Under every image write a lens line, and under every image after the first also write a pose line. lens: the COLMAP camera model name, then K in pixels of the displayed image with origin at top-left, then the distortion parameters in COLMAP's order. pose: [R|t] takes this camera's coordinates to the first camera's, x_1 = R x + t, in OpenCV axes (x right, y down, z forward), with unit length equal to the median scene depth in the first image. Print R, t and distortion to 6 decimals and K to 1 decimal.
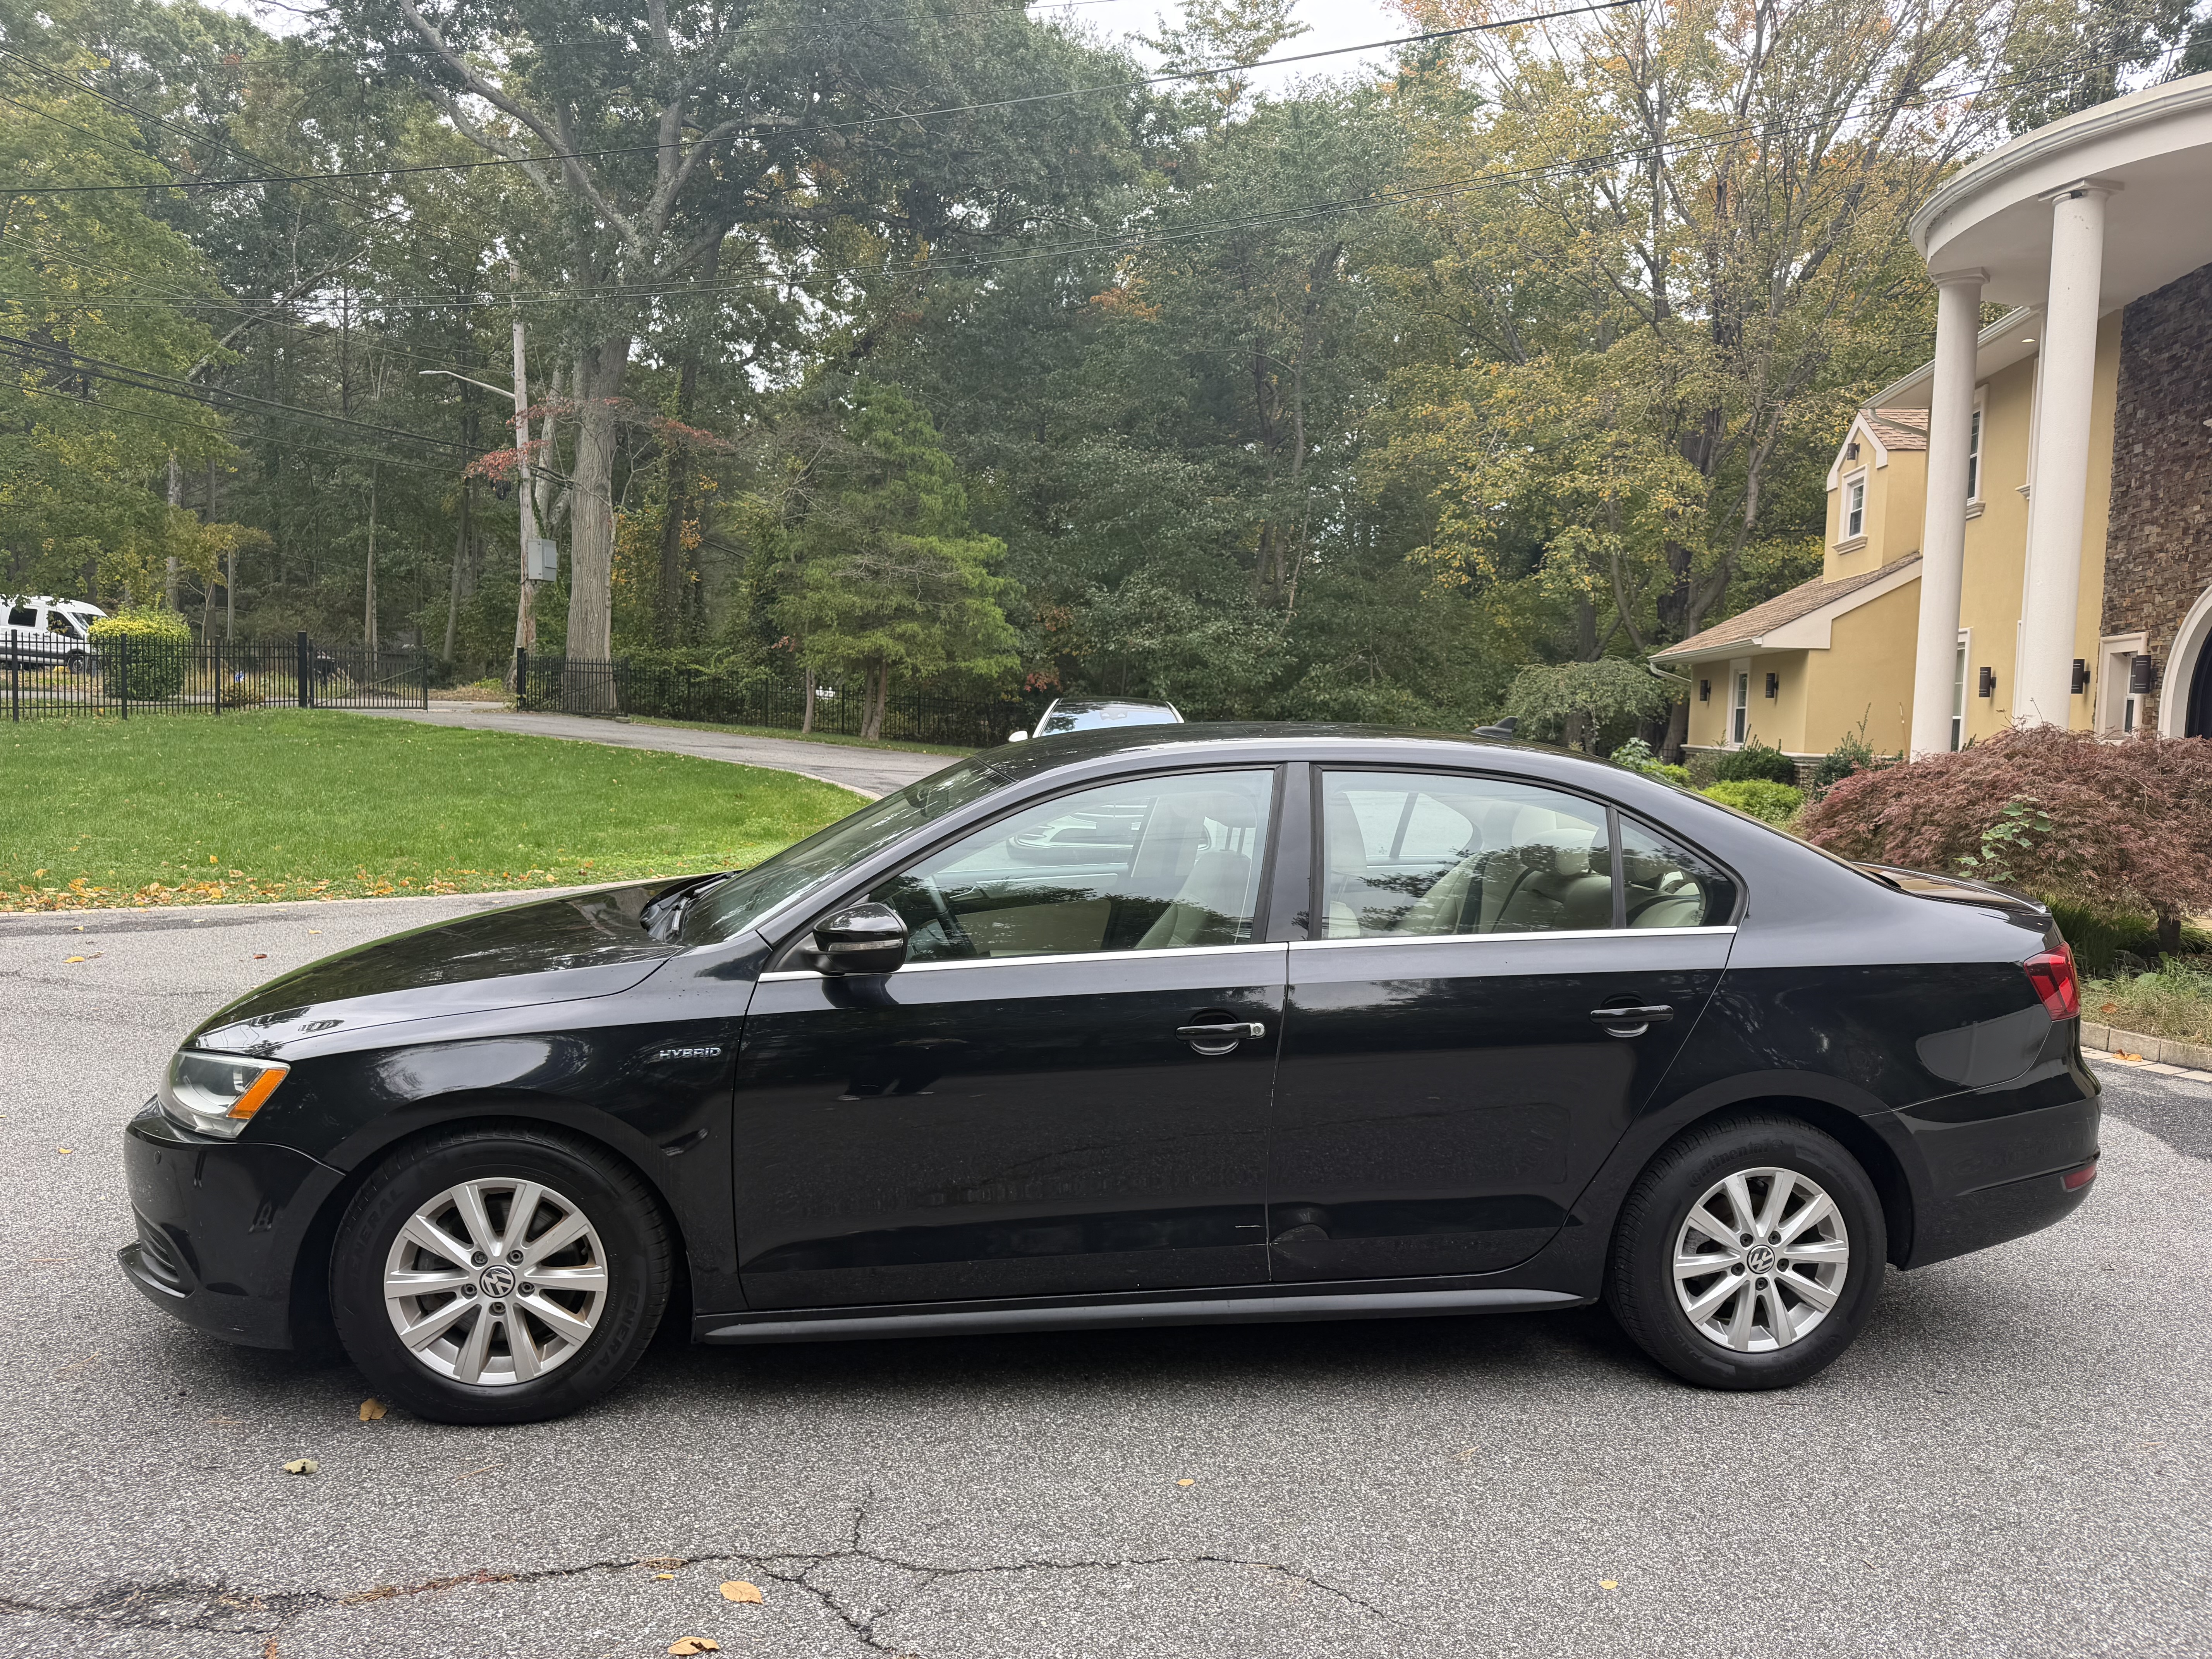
lens RADIAL K [[1591.1, 0, 1095.4], [0, 1591.1, 822.9], [0, 0, 1]] dist [0.007255, -0.021380]
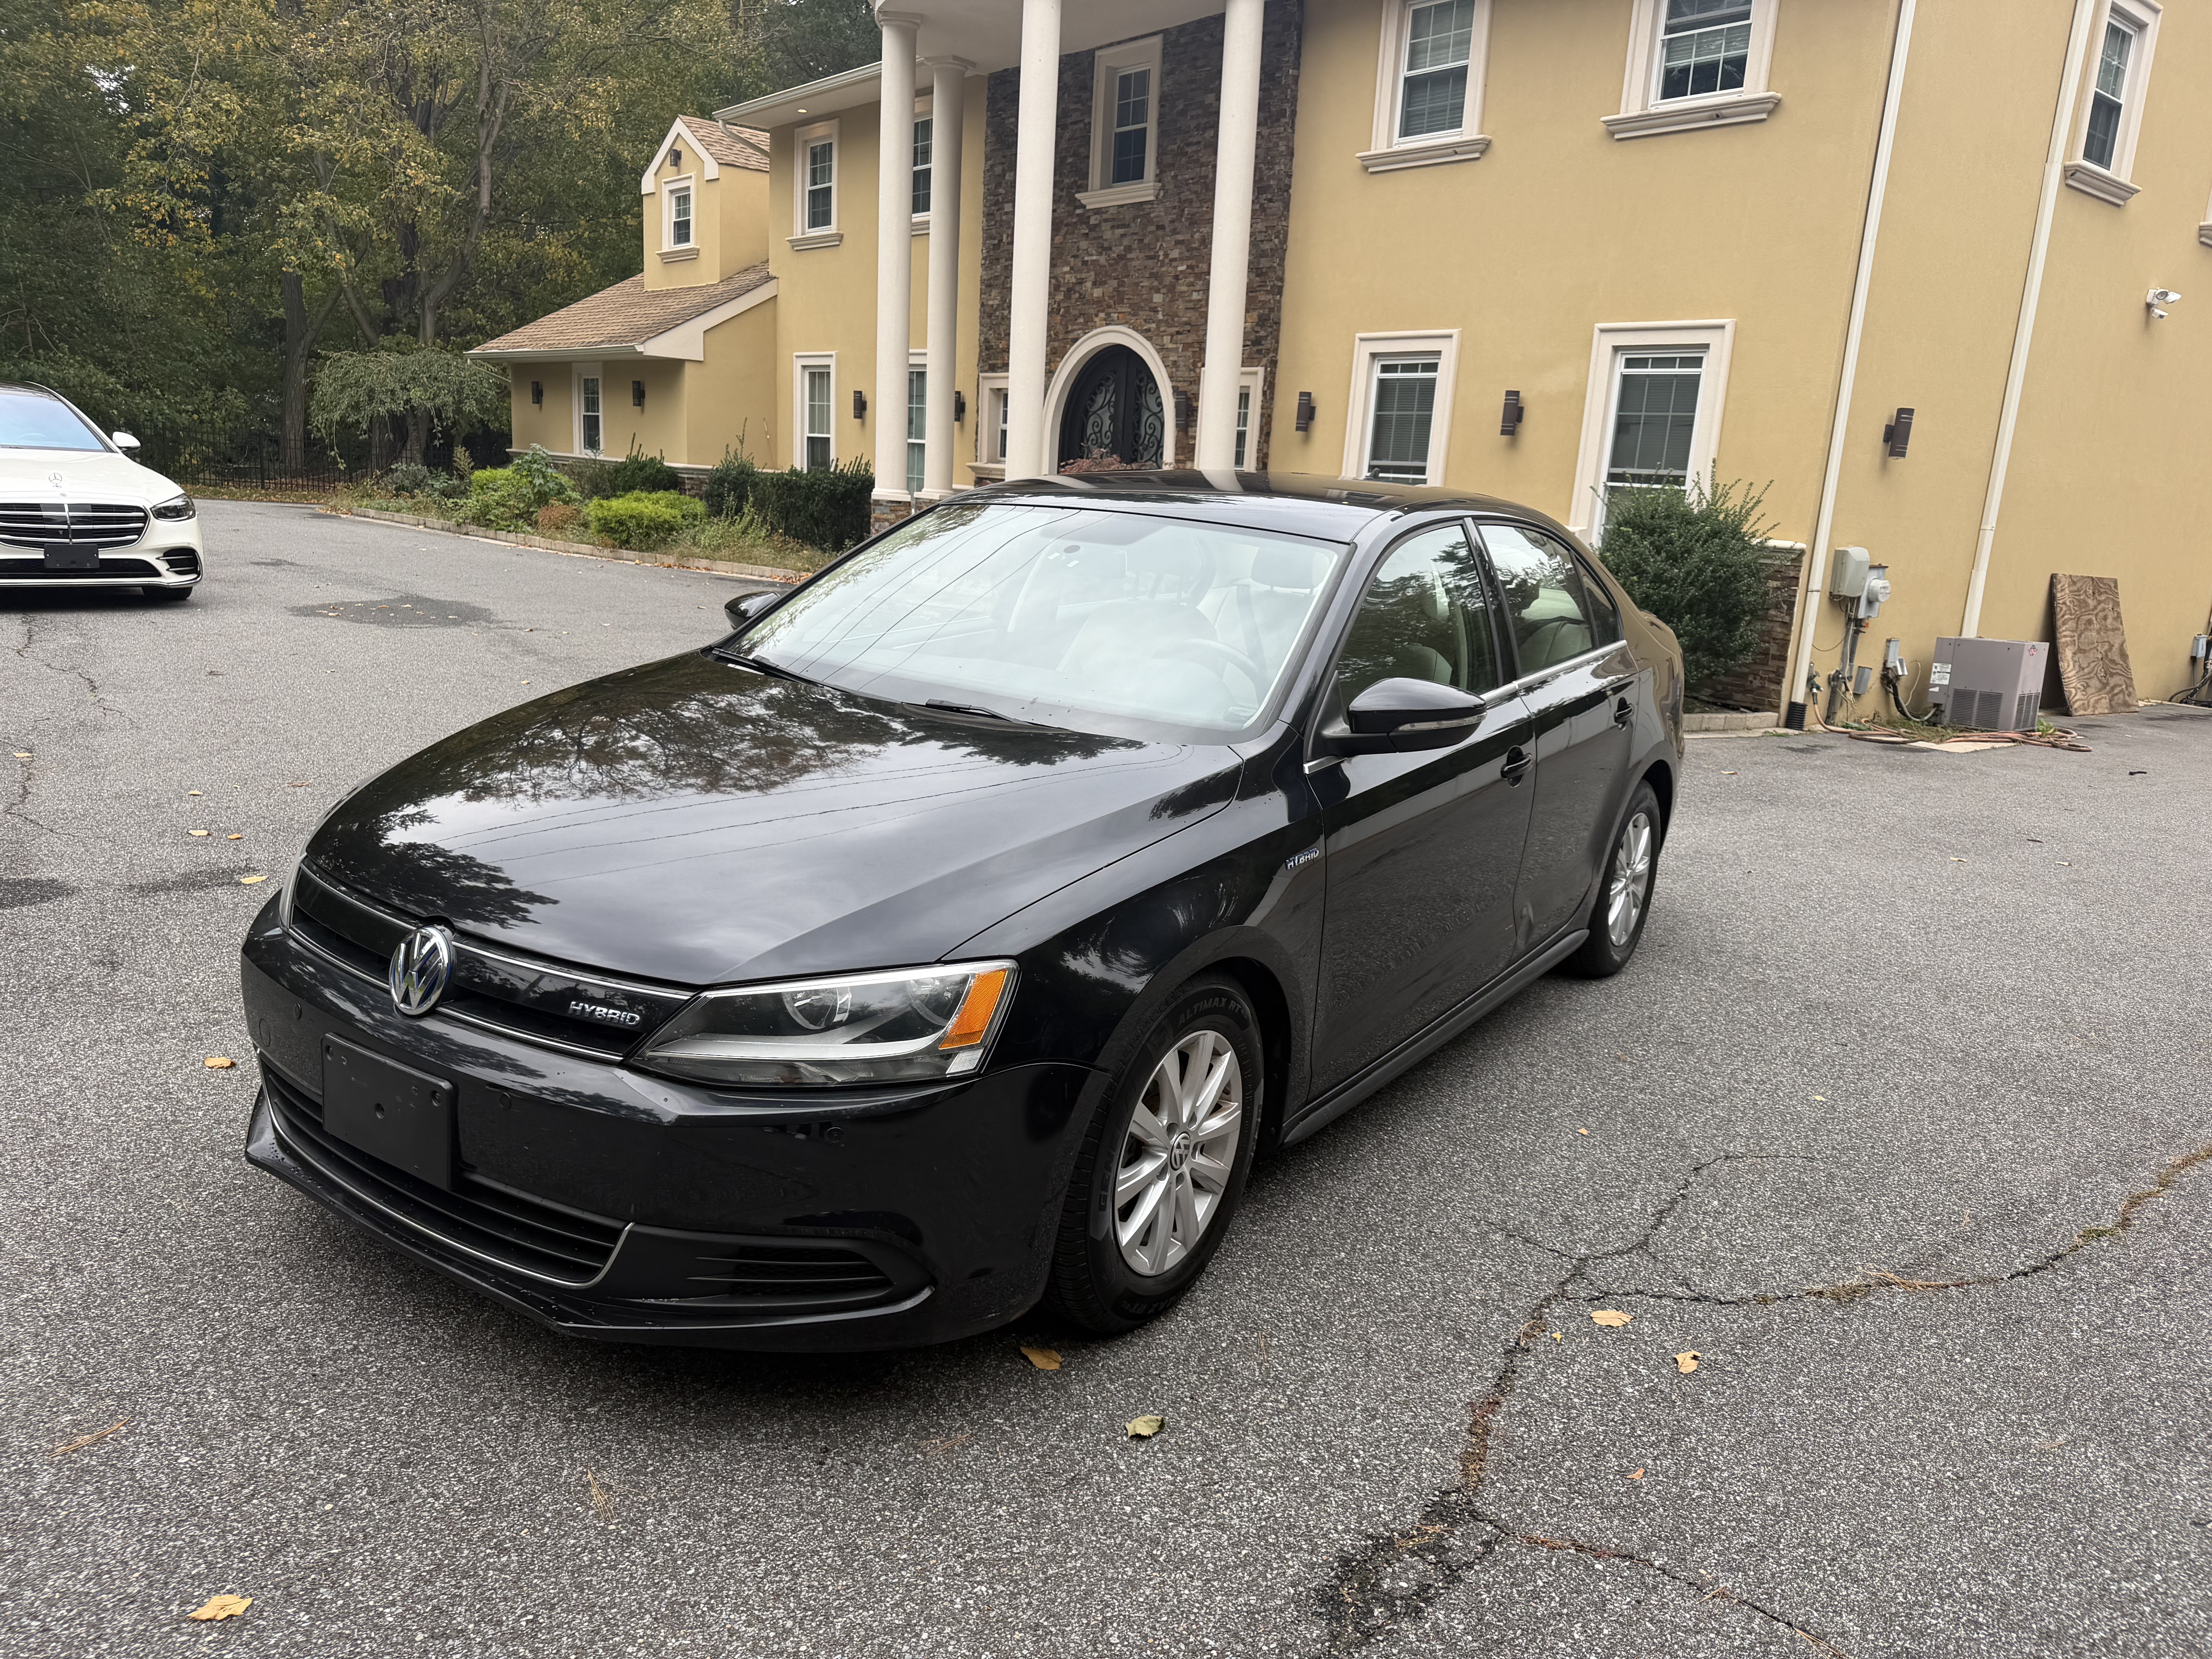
lens RADIAL K [[1591.1, 0, 1100.5], [0, 1591.1, 840.9], [0, 0, 1]] dist [0.007255, -0.021380]
pose [[0.659901, -0.158442, 0.734457, -0.167357], [0.010713, 0.979398, 0.201657, -0.008385], [-0.751276, -0.125206, 0.648003, 0.083108]]
